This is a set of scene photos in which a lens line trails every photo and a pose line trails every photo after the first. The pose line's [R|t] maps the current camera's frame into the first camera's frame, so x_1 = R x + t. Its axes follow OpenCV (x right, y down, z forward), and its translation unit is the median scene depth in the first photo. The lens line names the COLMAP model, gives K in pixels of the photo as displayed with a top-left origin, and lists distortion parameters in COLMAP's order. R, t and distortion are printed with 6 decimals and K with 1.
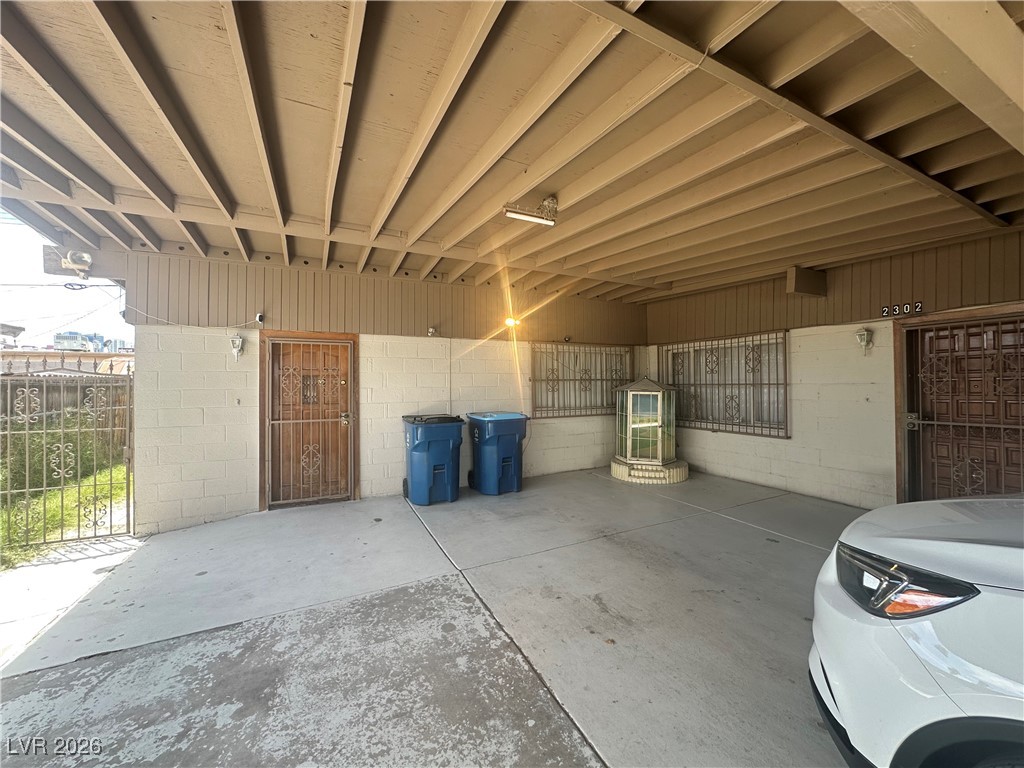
lens RADIAL K [[406.9, 0, 512.0], [0, 406.9, 384.0], [0, 0, 1]] dist [-0.005803, 0.000434]
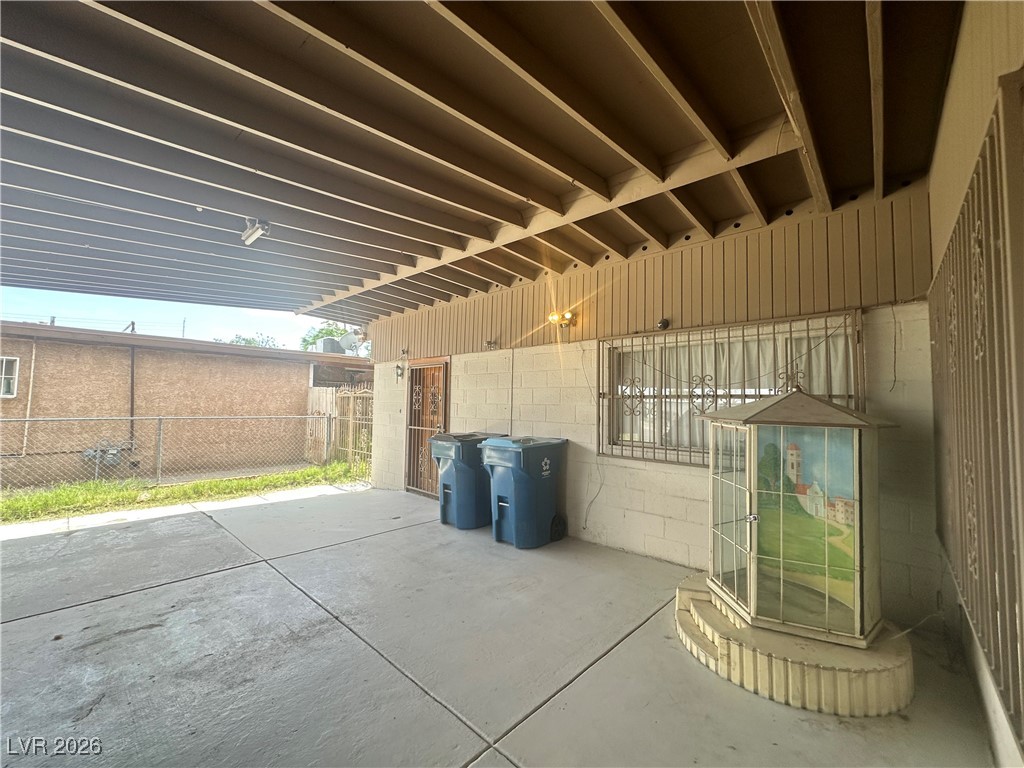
lens RADIAL K [[406.9, 0, 512.0], [0, 406.9, 384.0], [0, 0, 1]] dist [-0.005803, 0.000434]
pose [[0.364575, -0.030146, -0.930686, 0.720385], [-0.019812, 0.998998, -0.040120, -0.000891], [0.930963, 0.033066, 0.363613, 0.734092]]
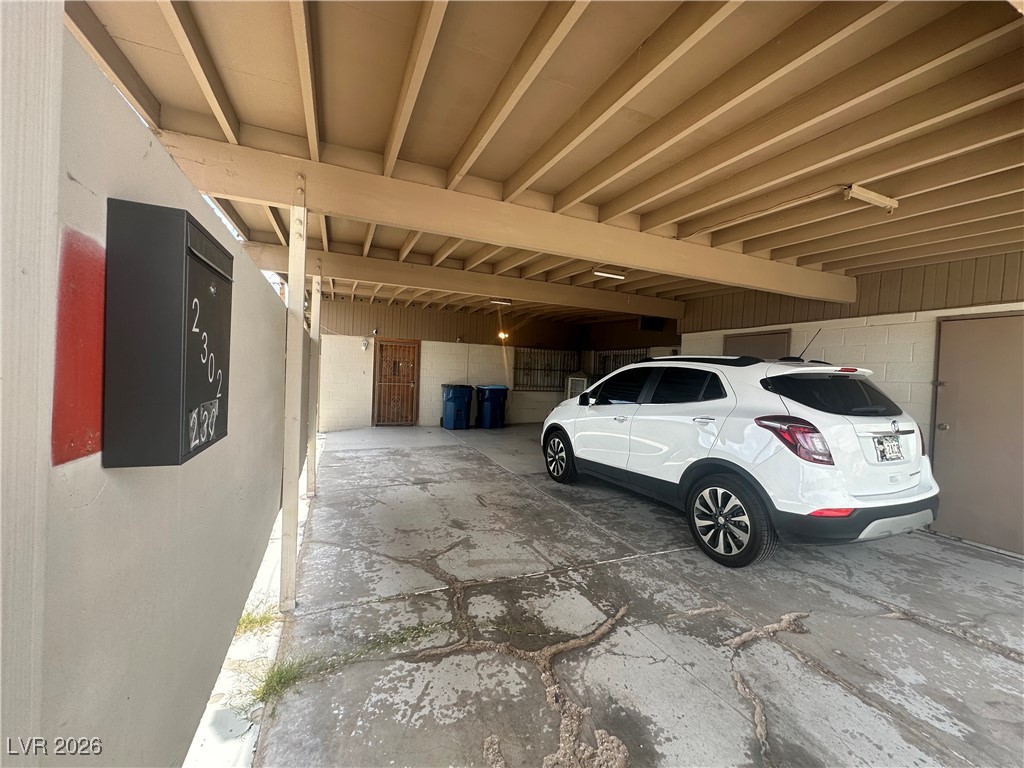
lens RADIAL K [[406.9, 0, 512.0], [0, 406.9, 384.0], [0, 0, 1]] dist [-0.005803, 0.000434]
pose [[0.997801, 0.046389, -0.047346, 0.148232], [-0.044969, 0.998519, 0.030633, 0.004736], [0.048697, -0.028436, 0.998409, -0.880081]]
